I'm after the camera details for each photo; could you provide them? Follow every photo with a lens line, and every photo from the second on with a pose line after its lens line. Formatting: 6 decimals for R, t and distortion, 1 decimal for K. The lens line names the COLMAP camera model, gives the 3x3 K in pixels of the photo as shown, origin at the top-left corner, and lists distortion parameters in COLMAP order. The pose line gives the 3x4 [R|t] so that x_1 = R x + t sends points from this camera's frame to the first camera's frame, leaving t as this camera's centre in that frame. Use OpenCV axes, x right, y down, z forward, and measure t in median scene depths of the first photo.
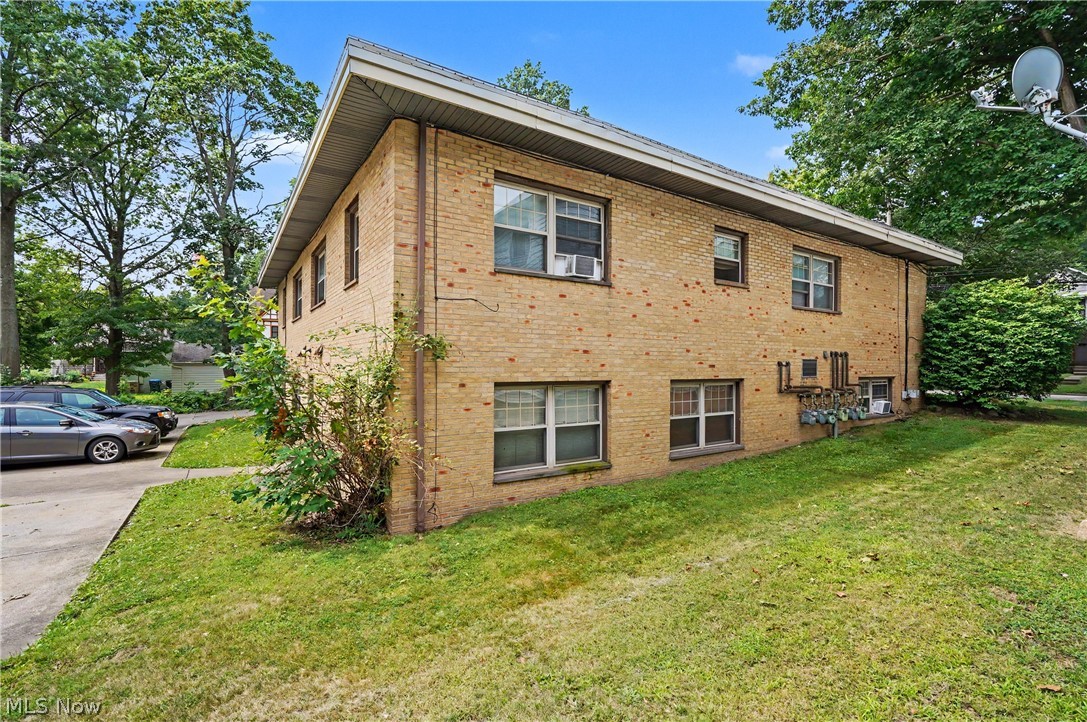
lens RADIAL K [[495.3, 0, 549.3], [0, 495.3, 363.6], [0, 0, 1]] dist [-0.008138, 0.000297]
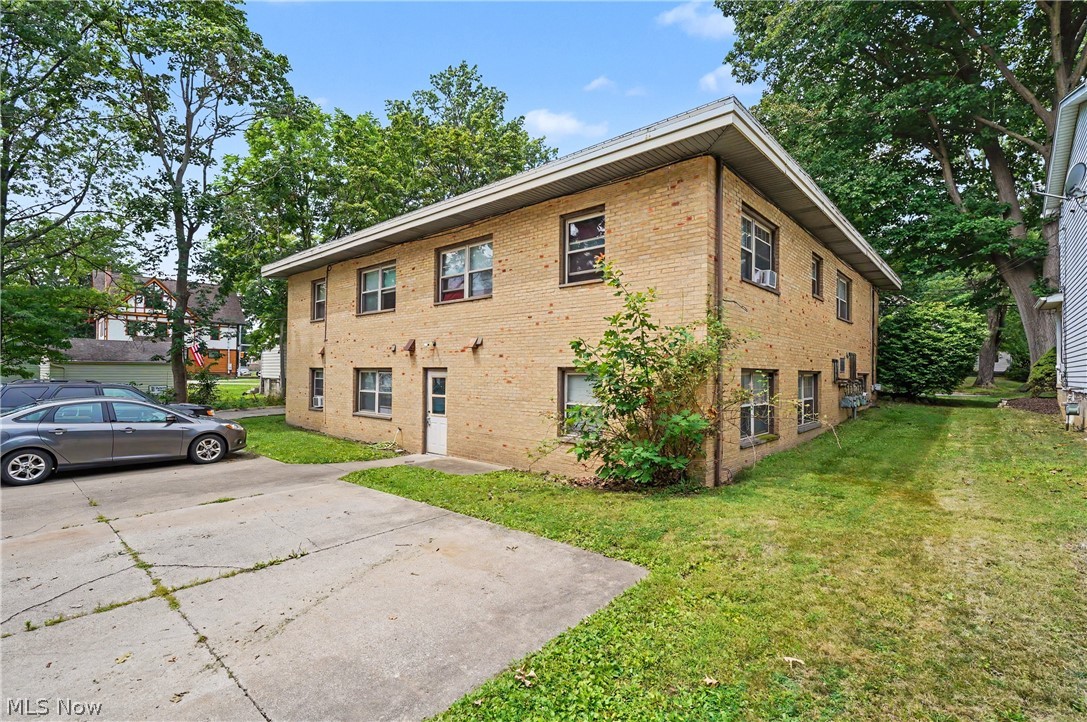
lens RADIAL K [[495.3, 0, 574.4], [0, 495.3, 363.6], [0, 0, 1]] dist [-0.008138, 0.000297]
pose [[0.964040, 0.008794, 0.265611, -0.422348], [-0.005756, 0.999909, -0.012214, 0.022304], [-0.265695, 0.010246, 0.964003, -0.048909]]
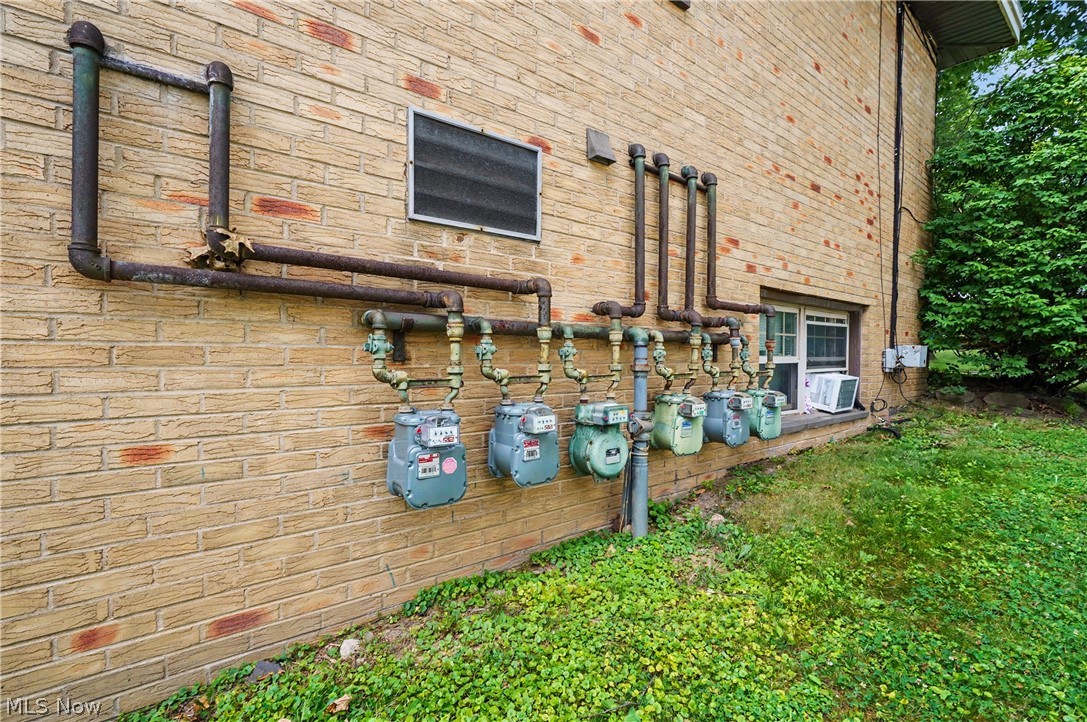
lens RADIAL K [[495.3, 0, 547.5], [0, 495.3, 358.5], [0, 0, 1]] dist [-0.008138, 0.000297]
pose [[0.995863, 0.002545, 0.090827, 0.479777], [-0.004173, 0.999834, 0.017739, 0.064147], [-0.090766, -0.018045, 0.995709, 0.728442]]
